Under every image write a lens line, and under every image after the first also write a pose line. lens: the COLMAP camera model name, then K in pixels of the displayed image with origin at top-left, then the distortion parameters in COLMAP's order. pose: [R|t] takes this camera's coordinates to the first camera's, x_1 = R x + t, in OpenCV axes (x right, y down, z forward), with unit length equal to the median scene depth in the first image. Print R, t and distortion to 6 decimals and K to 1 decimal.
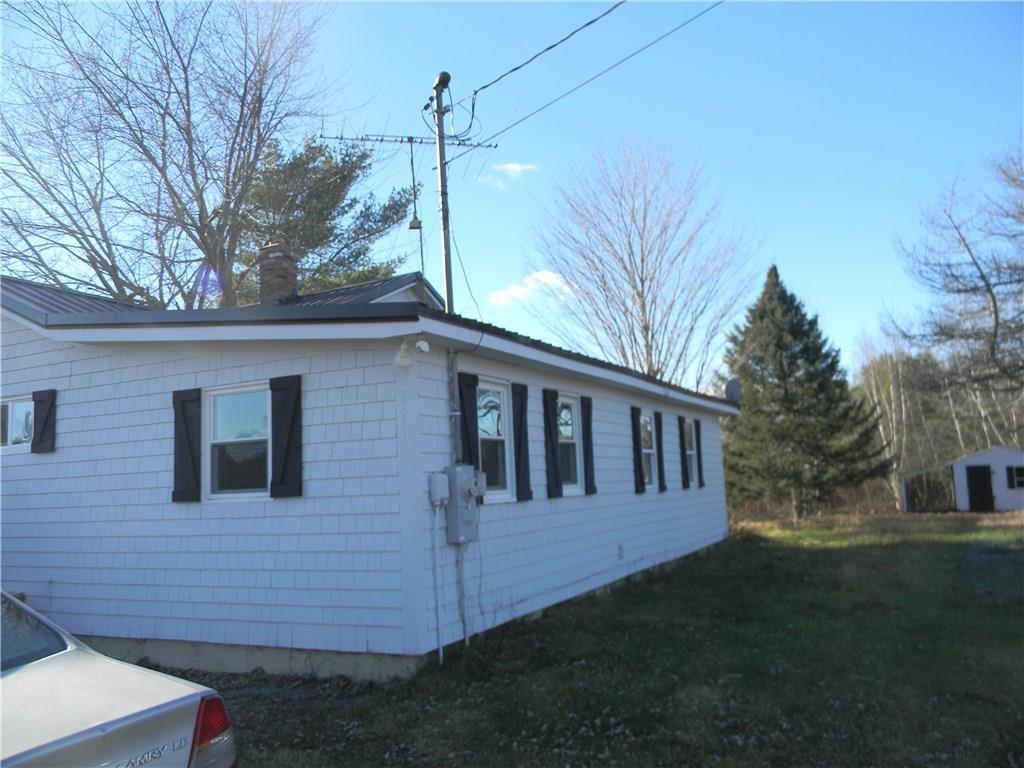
lens RADIAL K [[811.9, 0, 509.1], [0, 811.9, 378.1], [0, 0, 1]] dist [-0.012679, -0.016570]
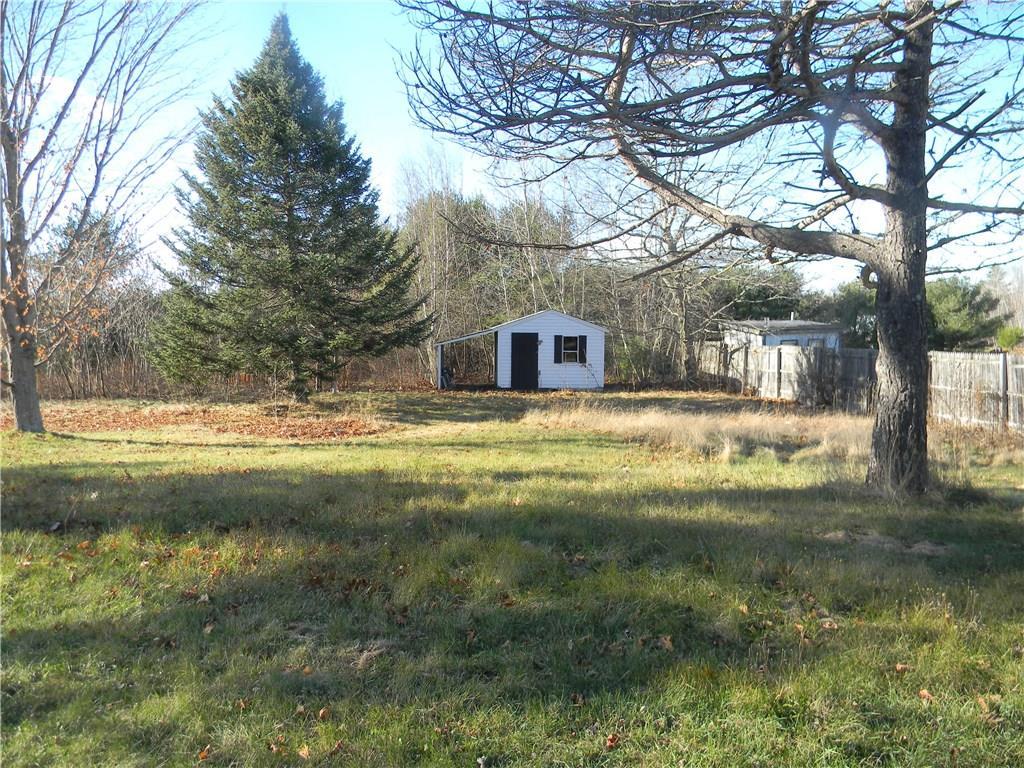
lens RADIAL K [[811.9, 0, 509.1], [0, 811.9, 378.1], [0, 0, 1]] dist [-0.012679, -0.016570]
pose [[0.863963, 0.006227, 0.503516, 0.163373], [-0.098197, 0.982810, 0.156338, 0.027703], [-0.493887, -0.184514, 0.849723, 0.320027]]
